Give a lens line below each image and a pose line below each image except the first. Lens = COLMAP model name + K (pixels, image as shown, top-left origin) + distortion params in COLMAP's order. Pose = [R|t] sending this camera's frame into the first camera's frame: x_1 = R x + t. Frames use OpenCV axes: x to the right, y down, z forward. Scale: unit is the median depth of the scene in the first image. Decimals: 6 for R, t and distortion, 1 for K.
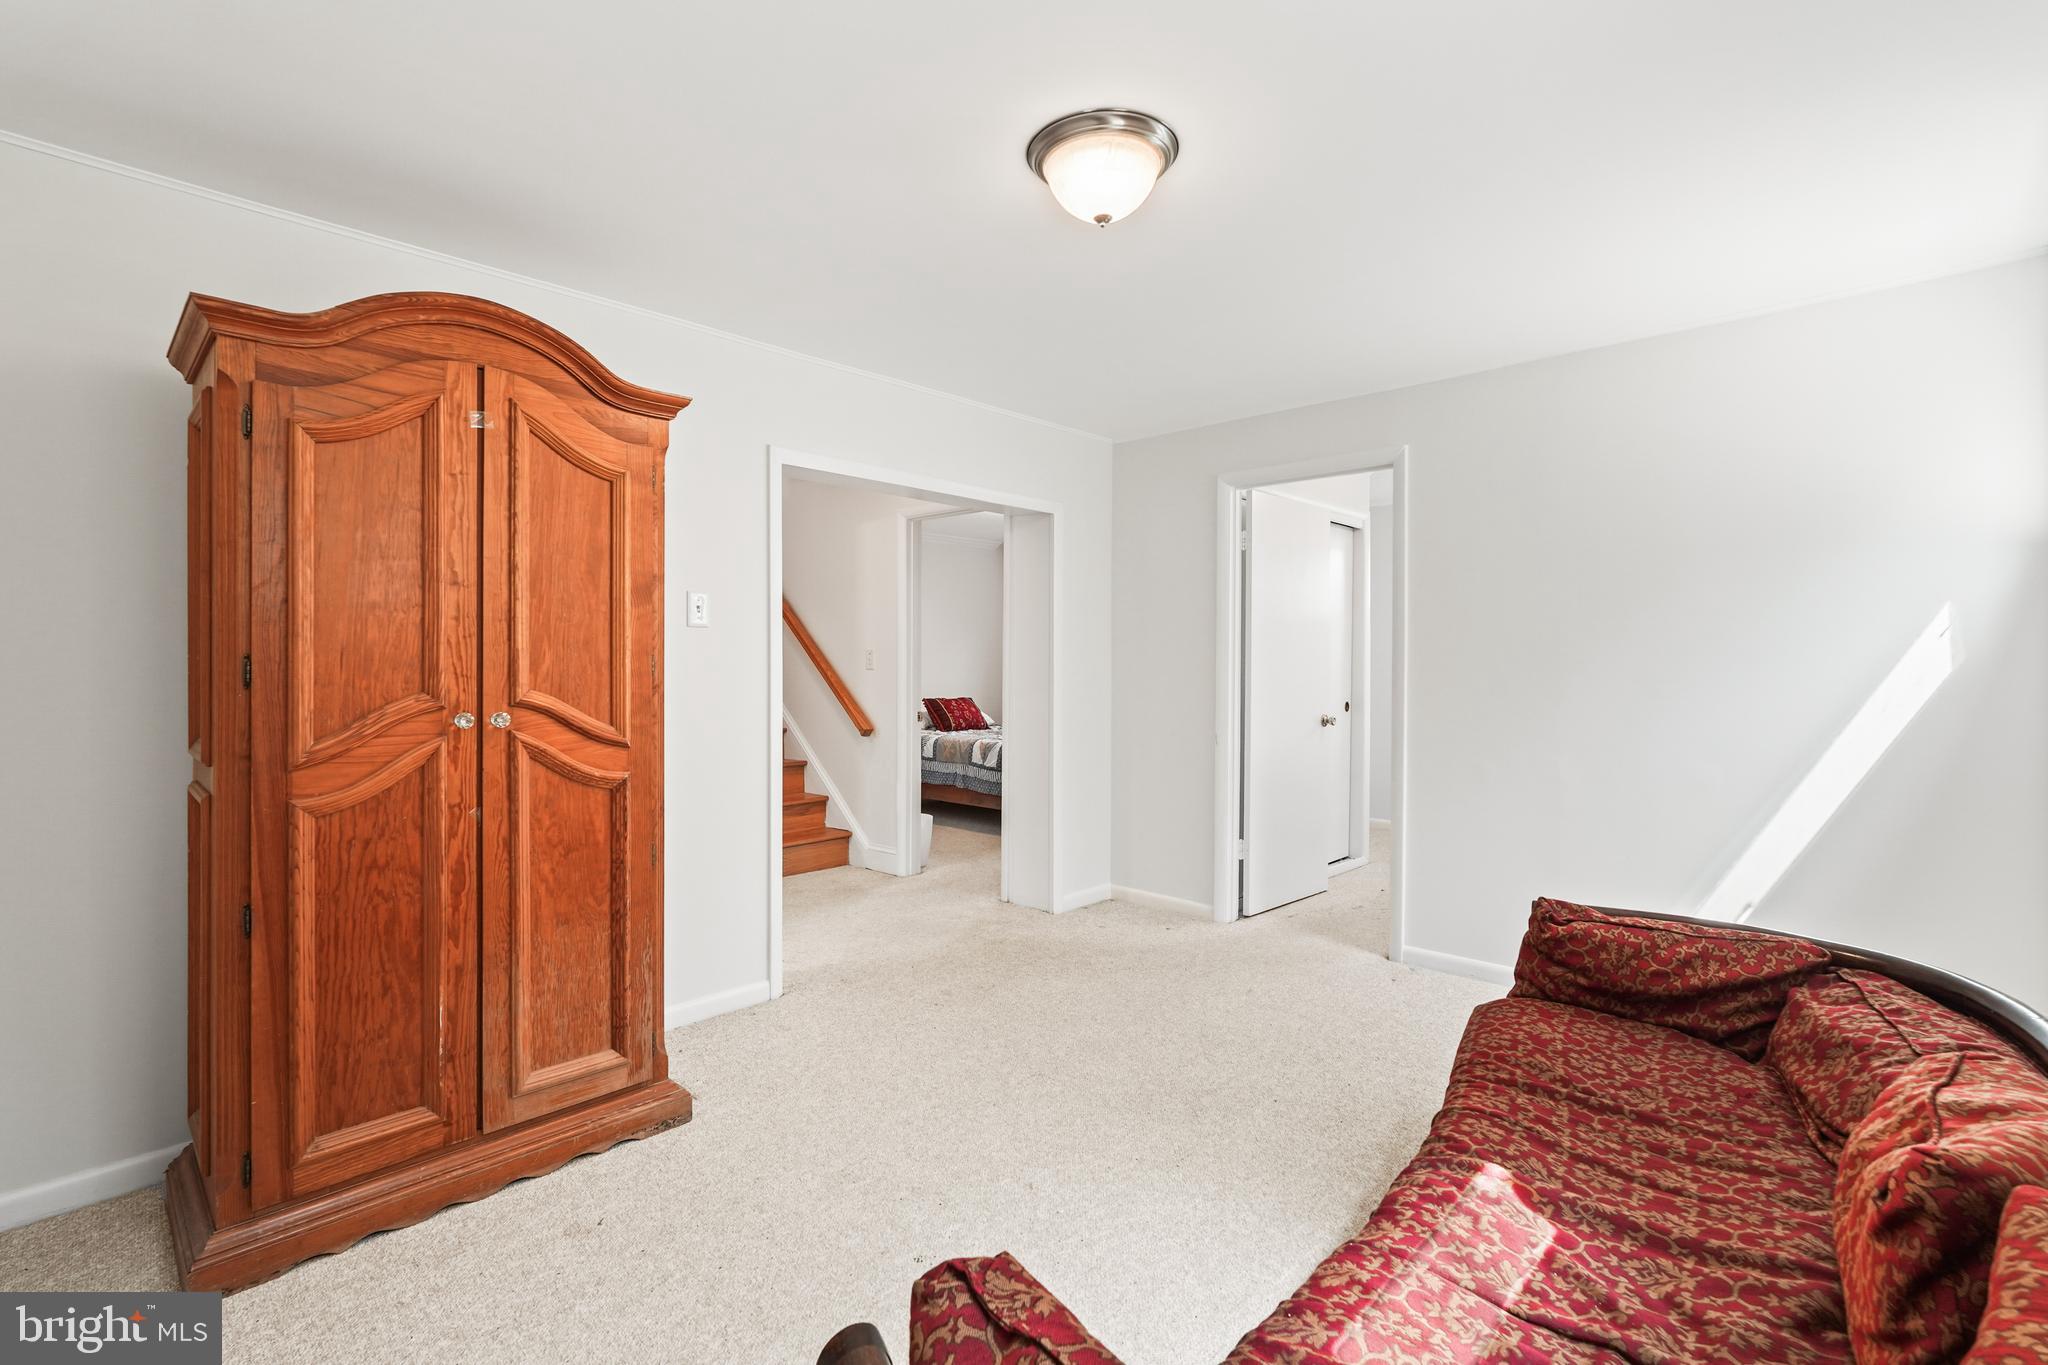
lens RADIAL K [[919.8, 0, 1017.1], [0, 919.8, 672.4], [0, 0, 1]] dist [0.000444, -0.000058]
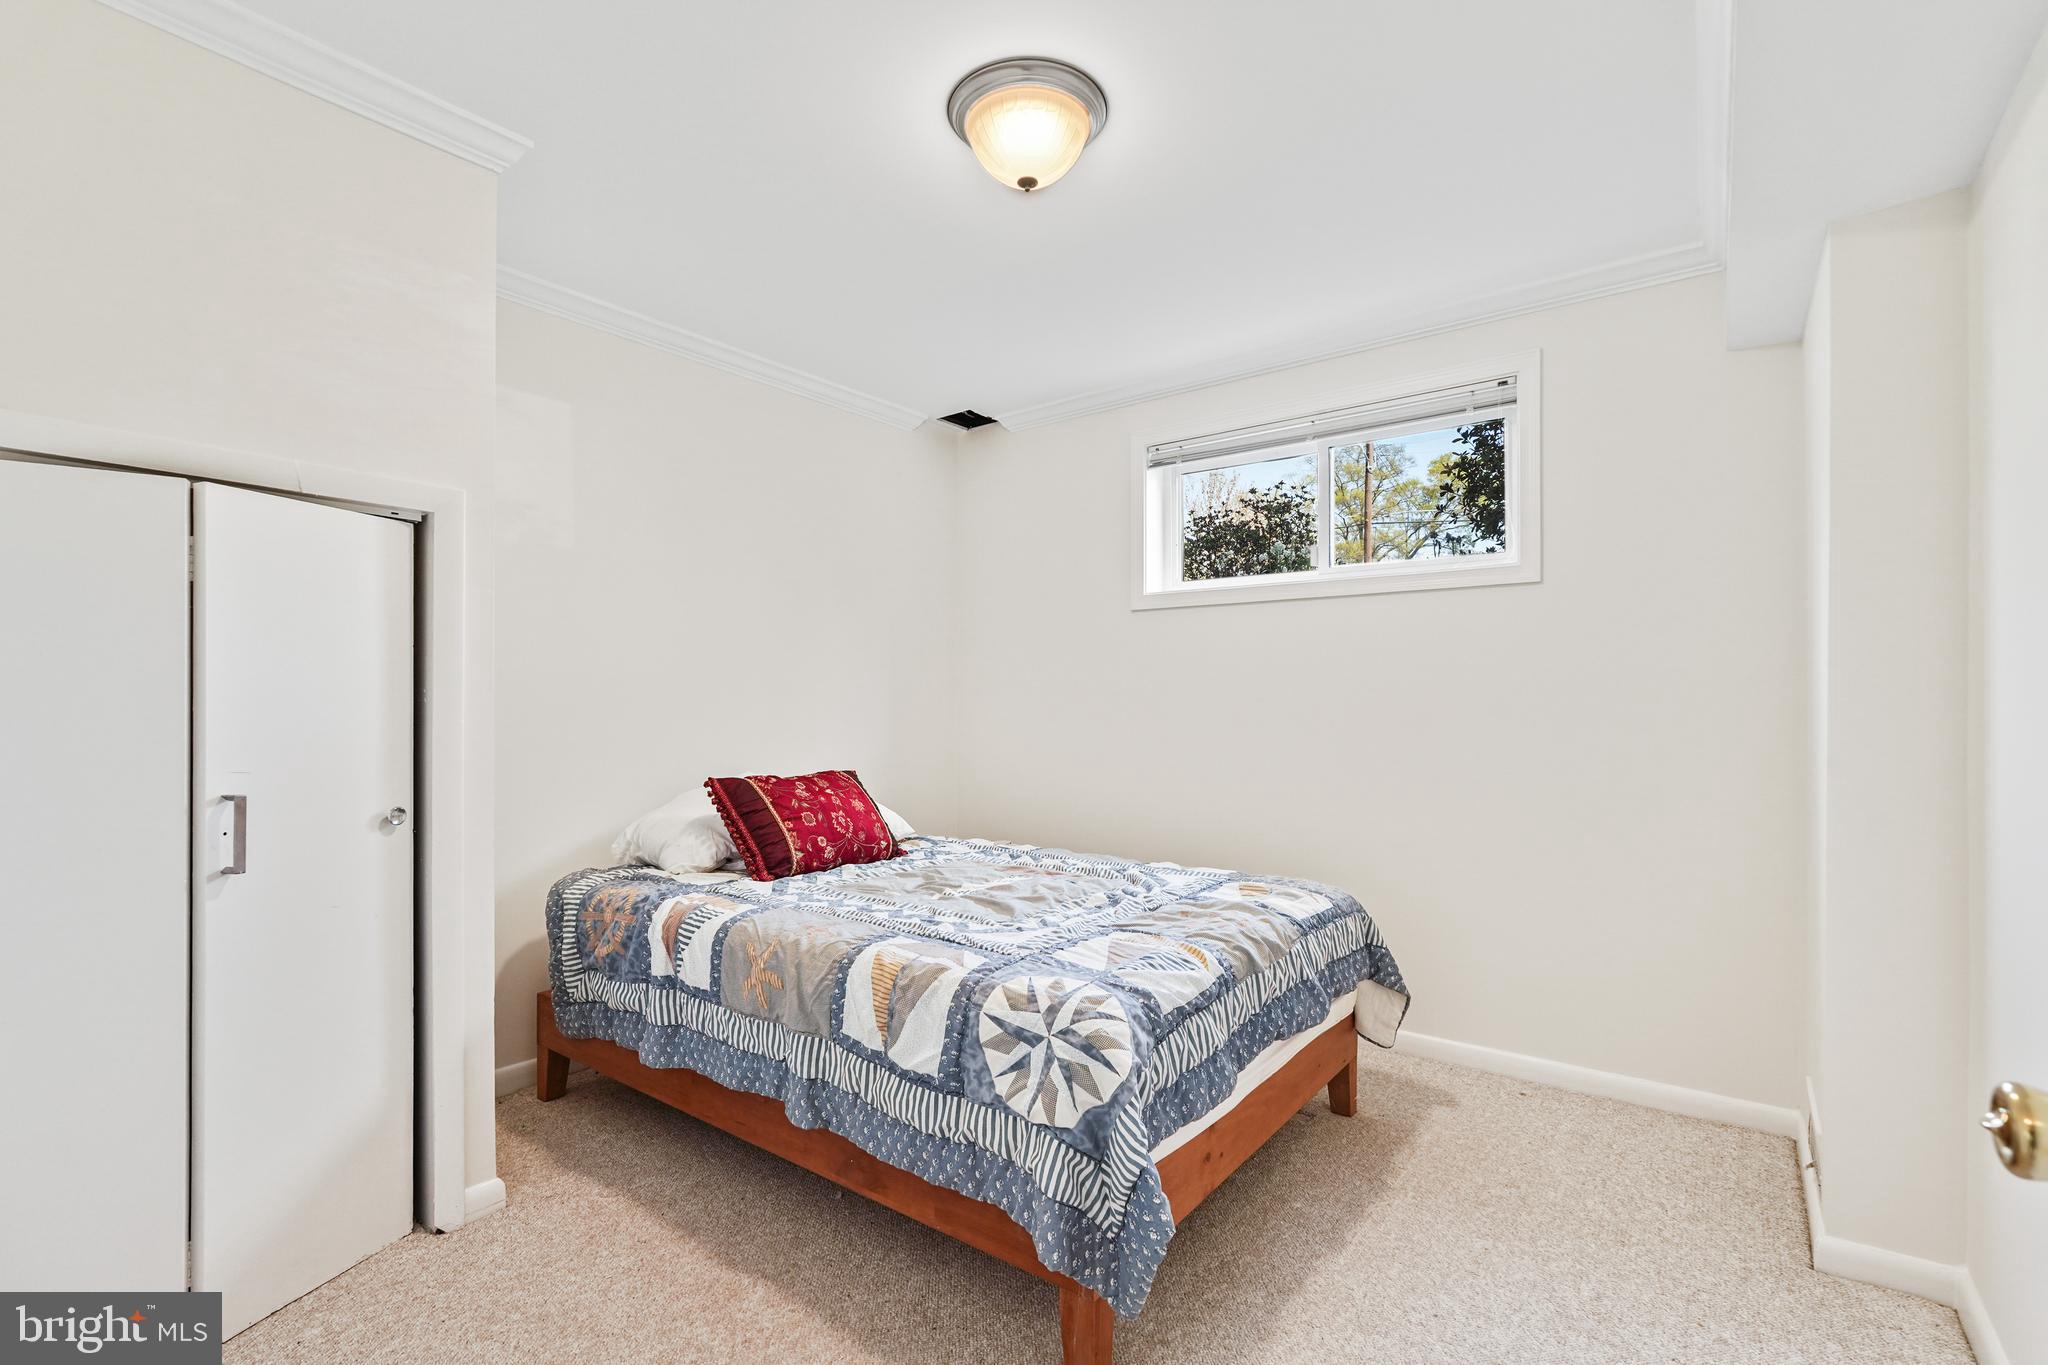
lens RADIAL K [[930.2, 0, 1020.0], [0, 930.2, 689.0], [0, 0, 1]] dist [-0.000828, 0.000694]
pose [[0.994305, -0.000466, 0.106574, -0.032787], [0.004027, 0.999441, -0.033203, 0.010141], [-0.106499, 0.033443, 0.993750, 0.881058]]
